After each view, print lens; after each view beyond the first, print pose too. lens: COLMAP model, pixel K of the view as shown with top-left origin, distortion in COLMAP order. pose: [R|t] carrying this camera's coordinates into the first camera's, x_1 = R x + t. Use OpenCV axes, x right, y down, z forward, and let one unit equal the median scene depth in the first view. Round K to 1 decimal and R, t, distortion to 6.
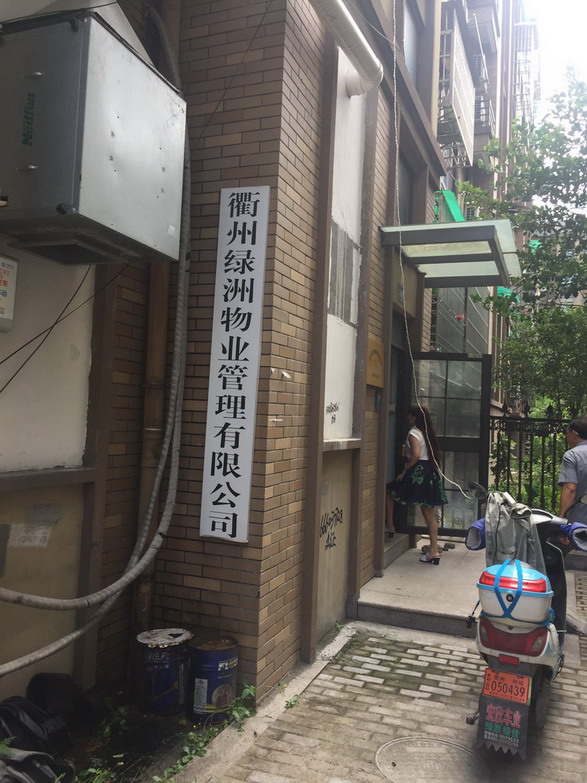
lens RADIAL K [[669.3, 0, 293.8], [0, 669.3, 384.3], [0, 0, 1]] dist [0.042170, -0.079197]
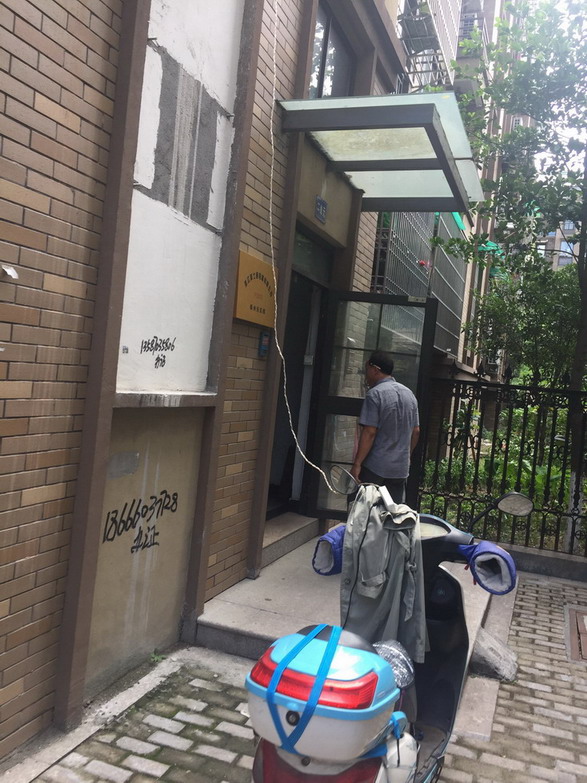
lens RADIAL K [[669.3, 0, 294.3], [0, 669.3, 393.5], [0, 0, 1]] dist [0.042170, -0.079197]
pose [[0.998522, 0.052423, 0.014347, 0.191684], [-0.053337, 0.995884, 0.073285, 0.028428], [-0.010447, -0.073942, 0.997208, 0.332707]]
